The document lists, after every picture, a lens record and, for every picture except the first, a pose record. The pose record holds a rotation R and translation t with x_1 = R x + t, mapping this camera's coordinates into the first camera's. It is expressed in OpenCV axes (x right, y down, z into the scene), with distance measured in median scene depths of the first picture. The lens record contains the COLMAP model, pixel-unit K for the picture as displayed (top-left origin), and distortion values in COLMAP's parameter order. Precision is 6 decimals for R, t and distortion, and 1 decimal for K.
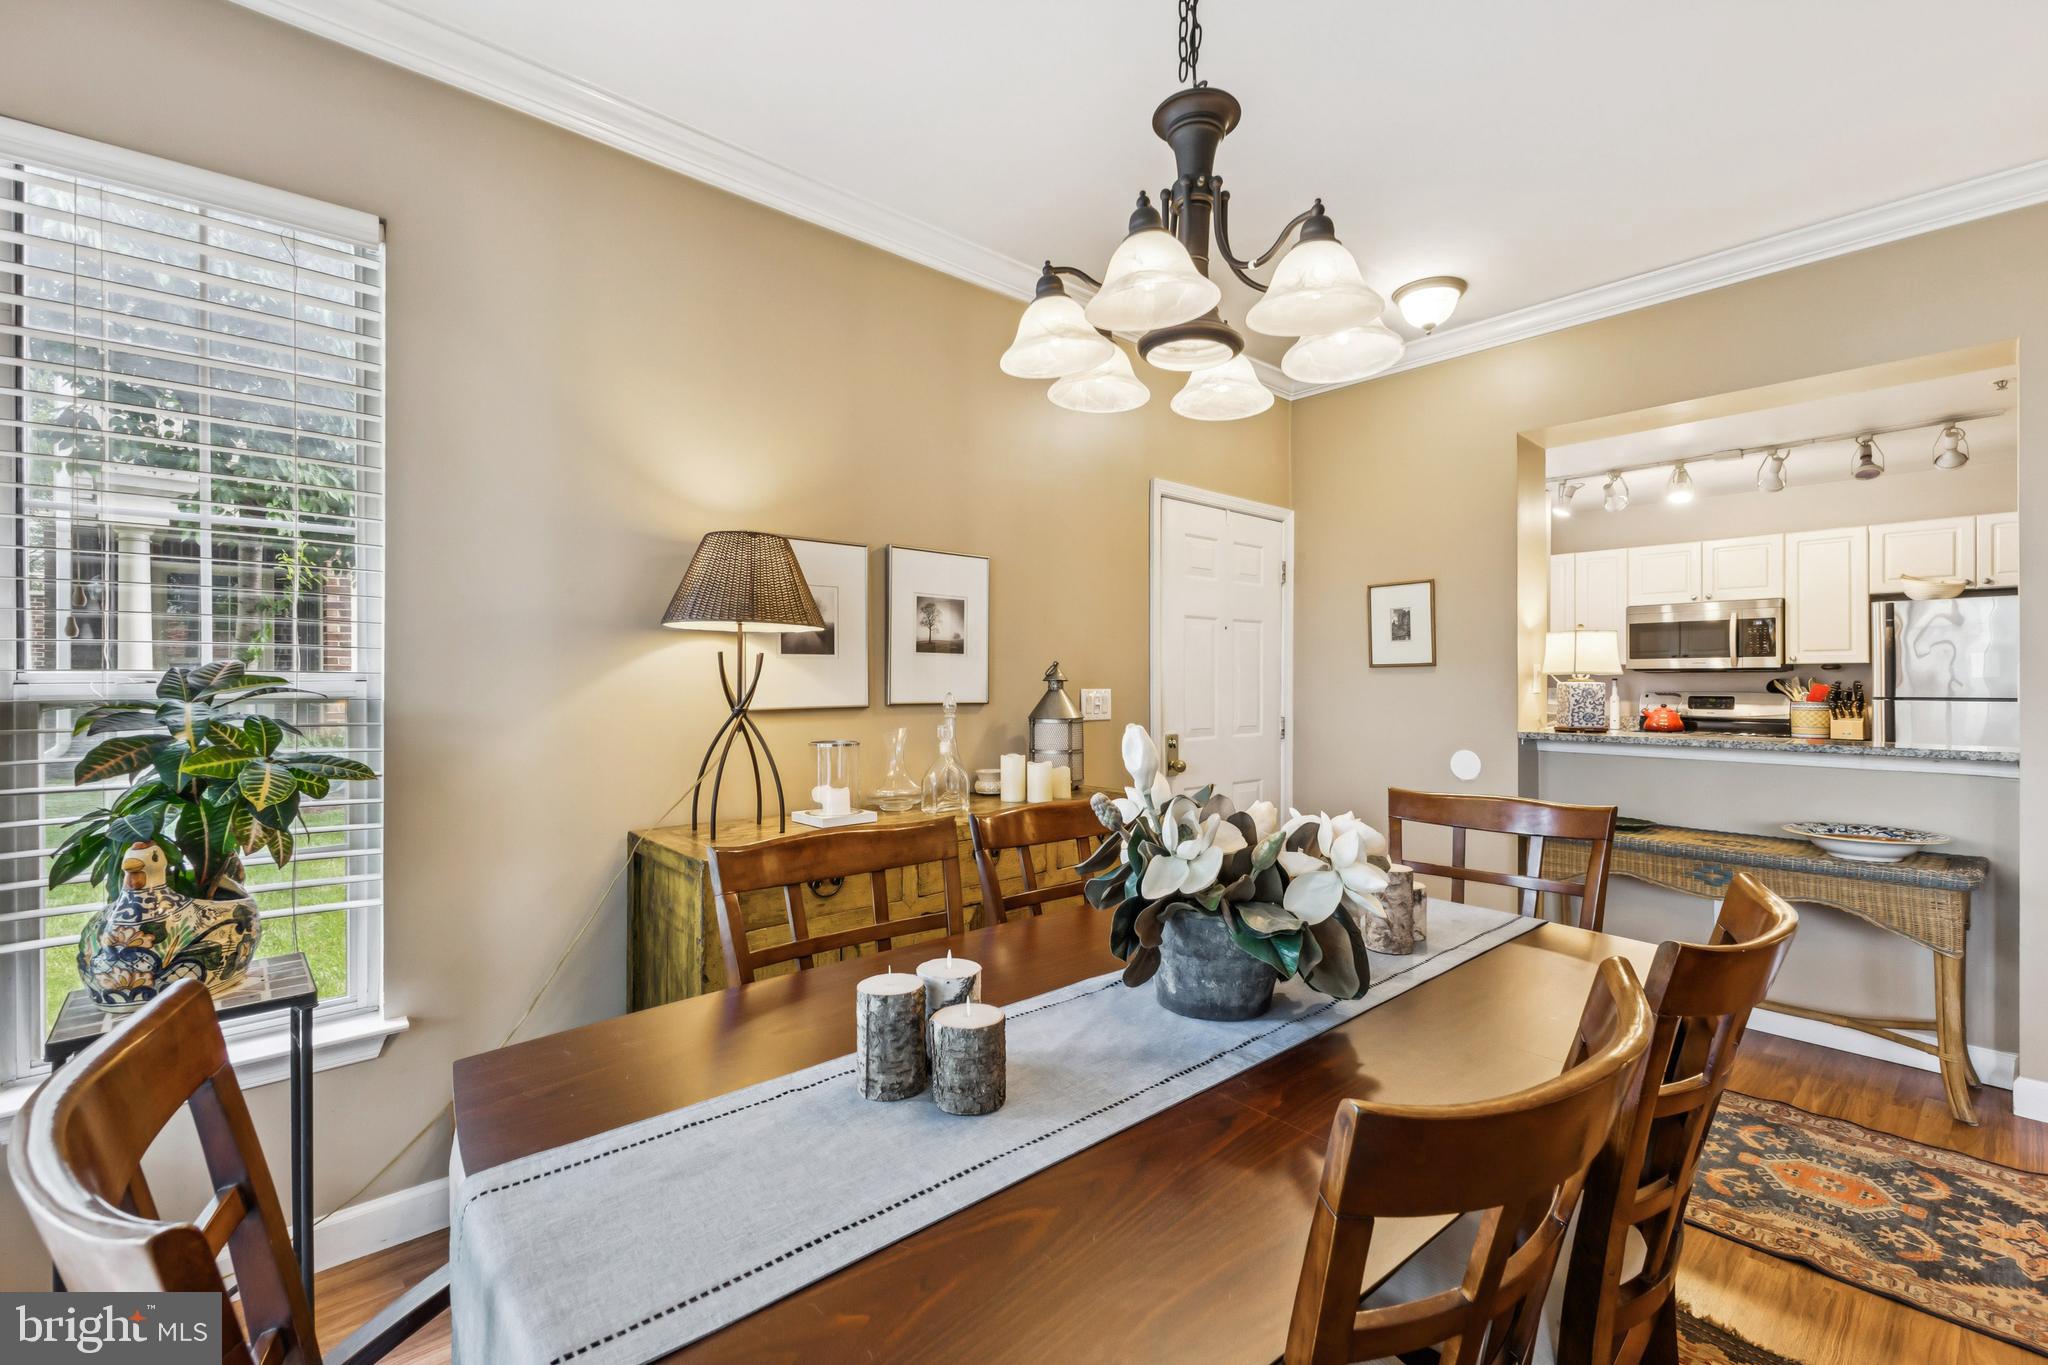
lens RADIAL K [[887.1, 0, 1022.7], [0, 887.1, 678.4], [0, 0, 1]] dist [0.001608, 0.000019]
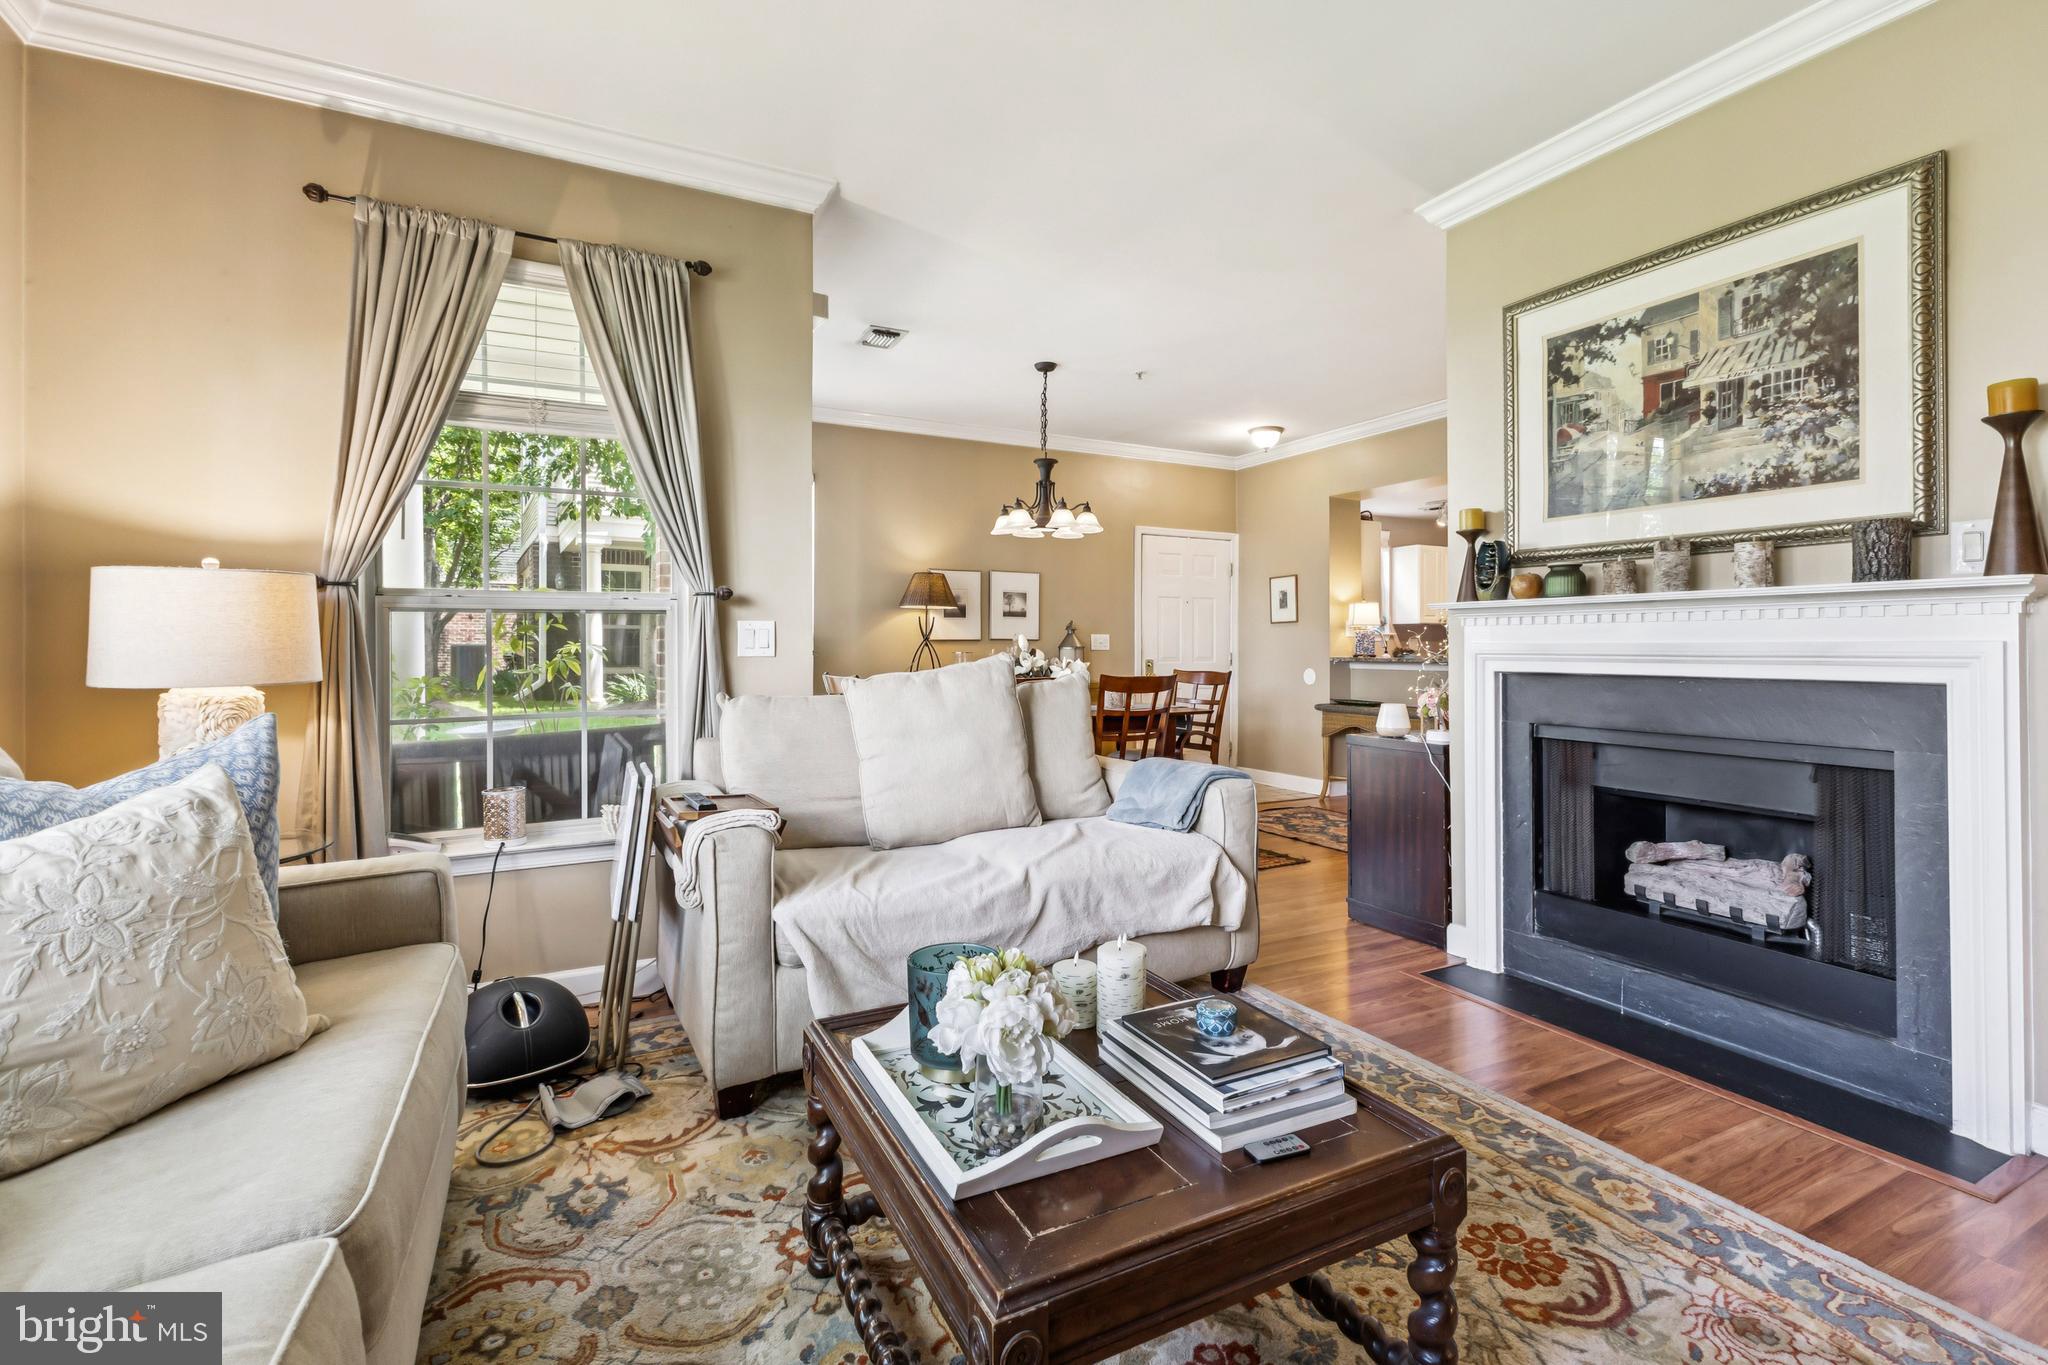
lens RADIAL K [[905.6, 0, 995.1], [0, 905.6, 644.3], [0, 0, 1]] dist [0.000411, -0.000129]
pose [[0.965425, -0.000574, -0.260679, 0.375897], [-0.000516, 0.999991, -0.004114, 0.041119], [0.260679, 0.004107, 0.965417, -1.003811]]
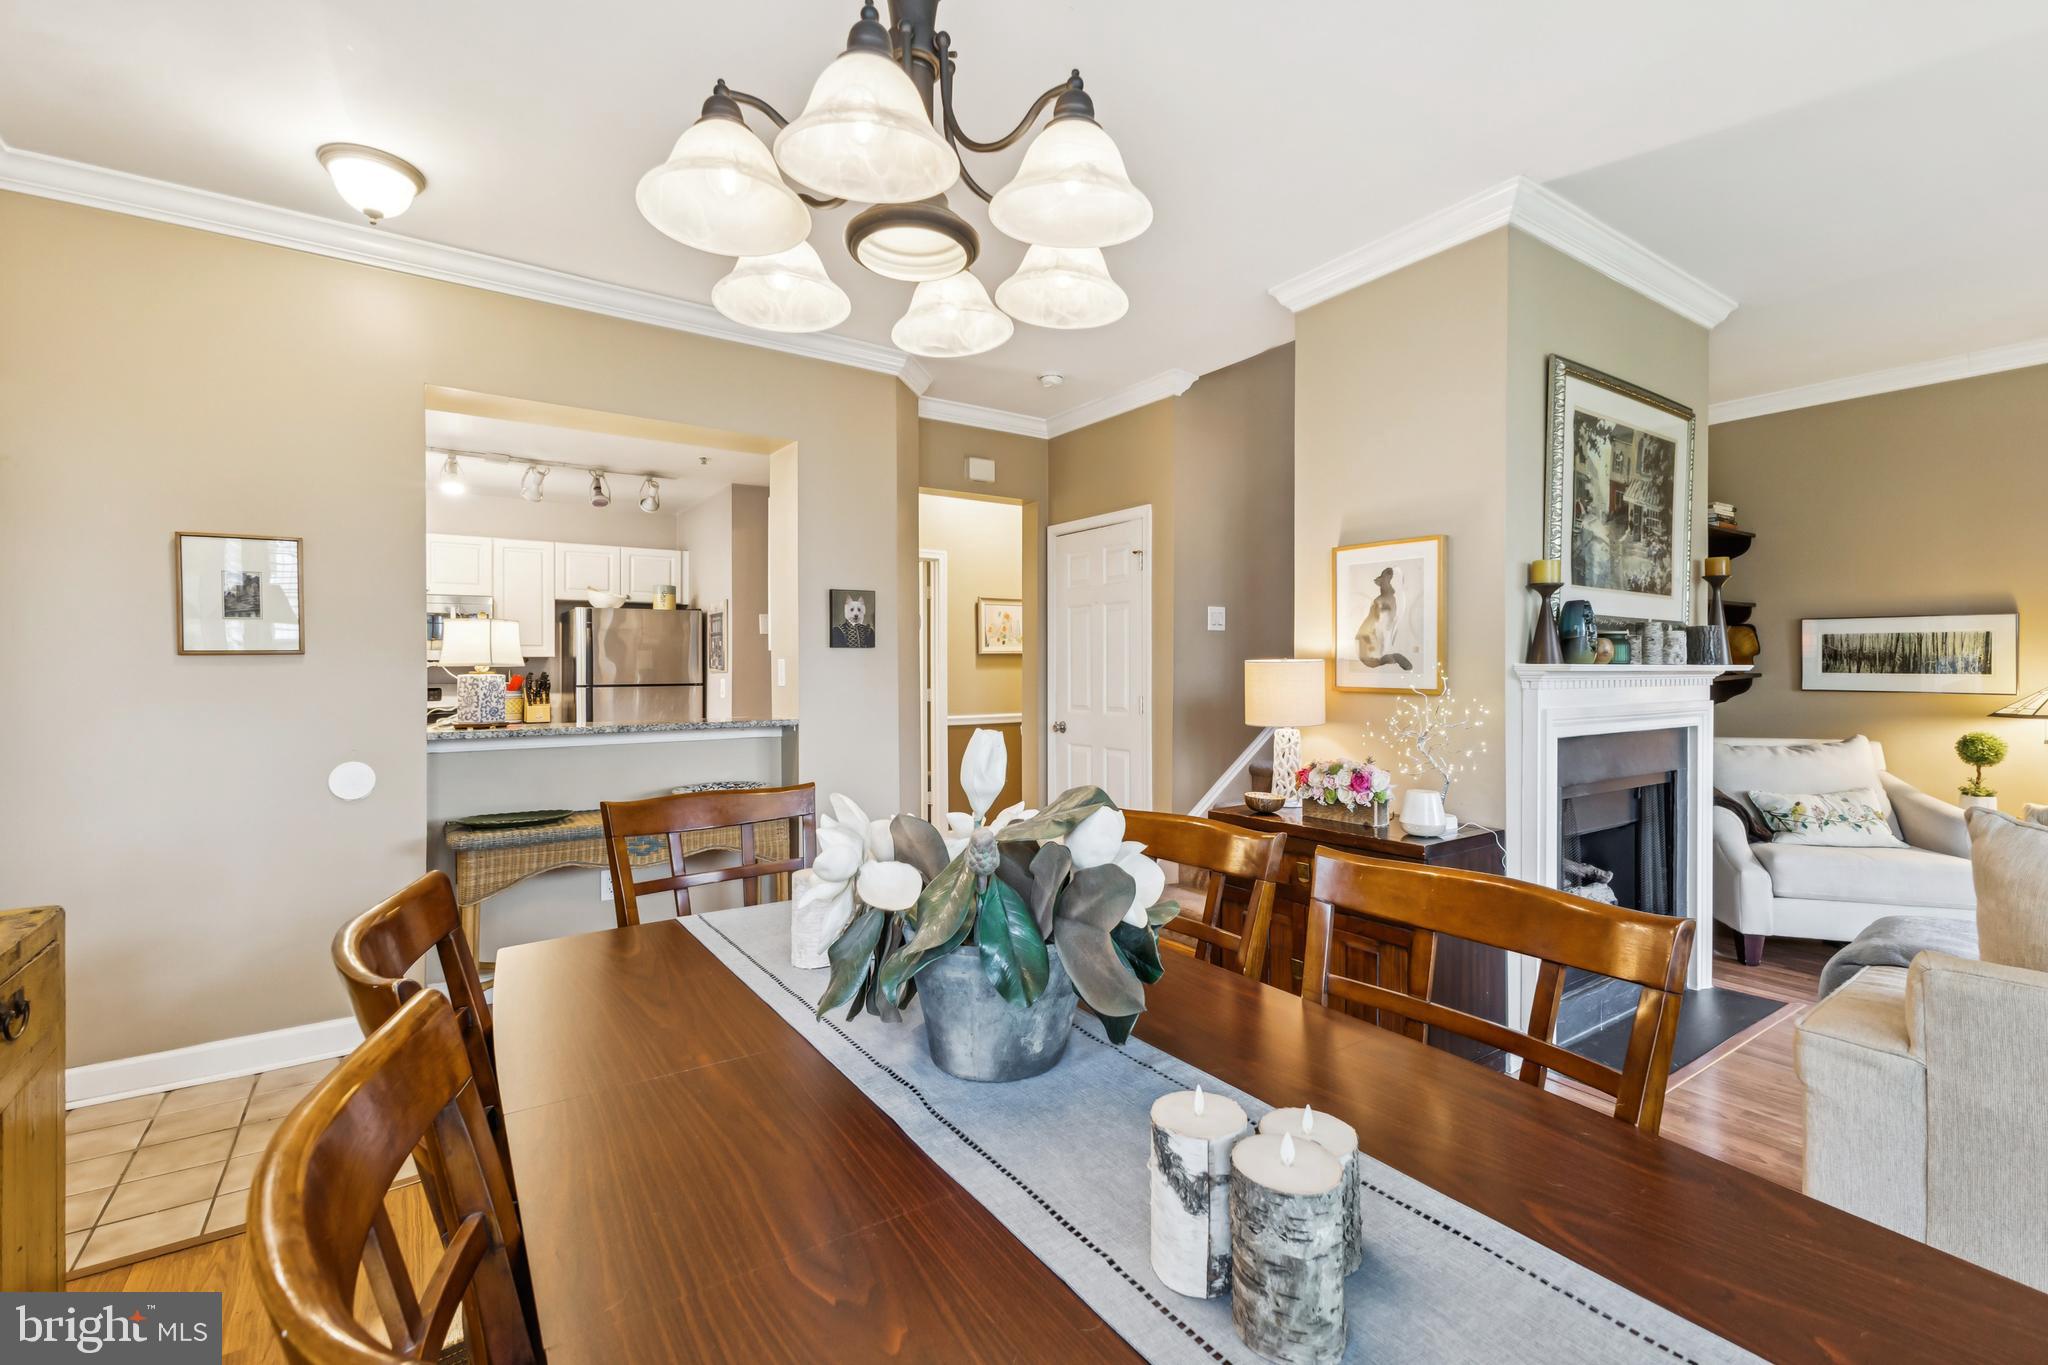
lens RADIAL K [[893.6, 0, 1025.0], [0, 893.6, 658.7], [0, 0, 1]] dist [0.010177, 0.000012]
pose [[0.111595, 0.011036, 0.993693, -0.238609], [0.003117, 0.999930, -0.011455, 0.000286], [-0.993749, 0.004375, 0.111552, 0.331099]]
